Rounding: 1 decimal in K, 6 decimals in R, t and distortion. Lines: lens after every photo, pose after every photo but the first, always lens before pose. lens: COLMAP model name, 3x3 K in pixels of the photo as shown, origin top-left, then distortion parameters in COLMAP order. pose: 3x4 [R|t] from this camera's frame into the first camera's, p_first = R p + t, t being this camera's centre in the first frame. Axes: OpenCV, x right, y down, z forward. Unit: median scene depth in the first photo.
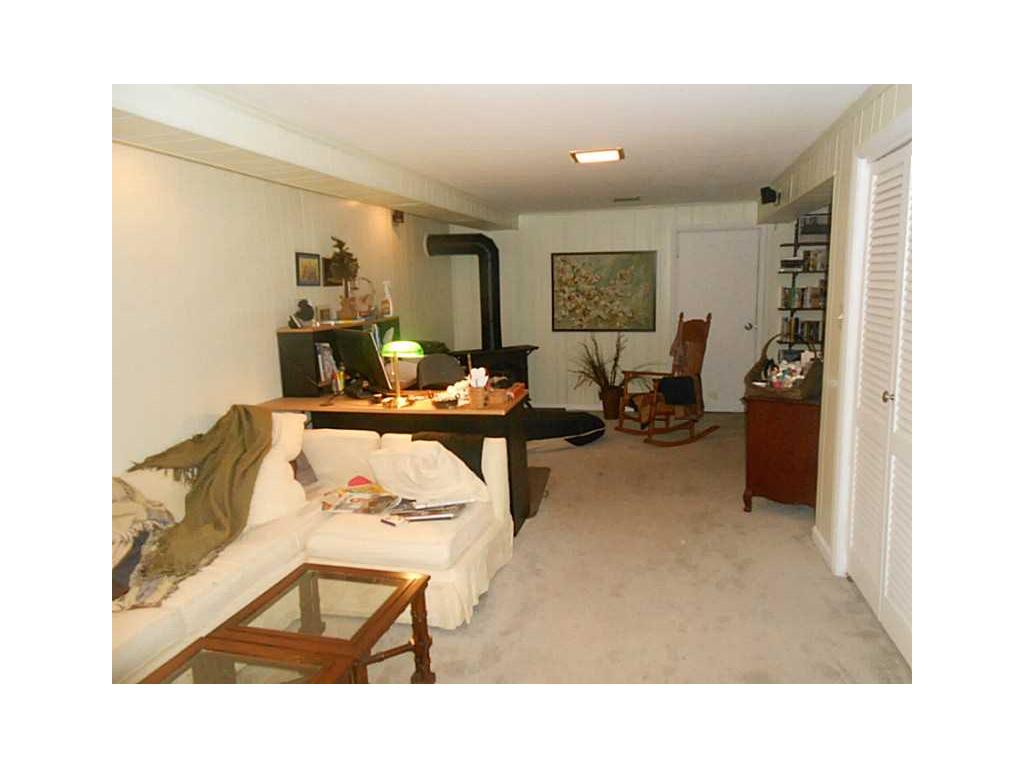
lens RADIAL K [[637.6, 0, 513.7], [0, 637.6, 382.4], [0, 0, 1]] dist [-0.009584, 0.009588]
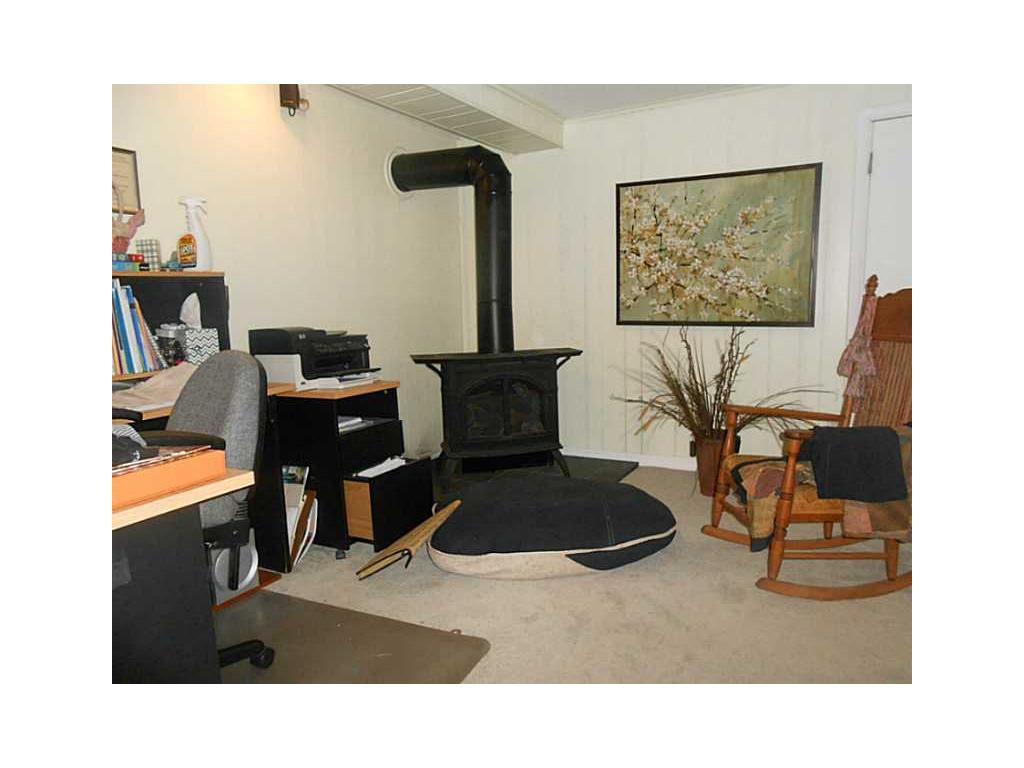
lens RADIAL K [[637.6, 0, 508.9], [0, 637.6, 388.3], [0, 0, 1]] dist [-0.009584, 0.009588]
pose [[0.965555, 0.038341, -0.257360, 0.121449], [-0.041281, 0.999129, -0.006028, -0.017775], [0.256904, 0.016445, 0.966297, 0.454073]]
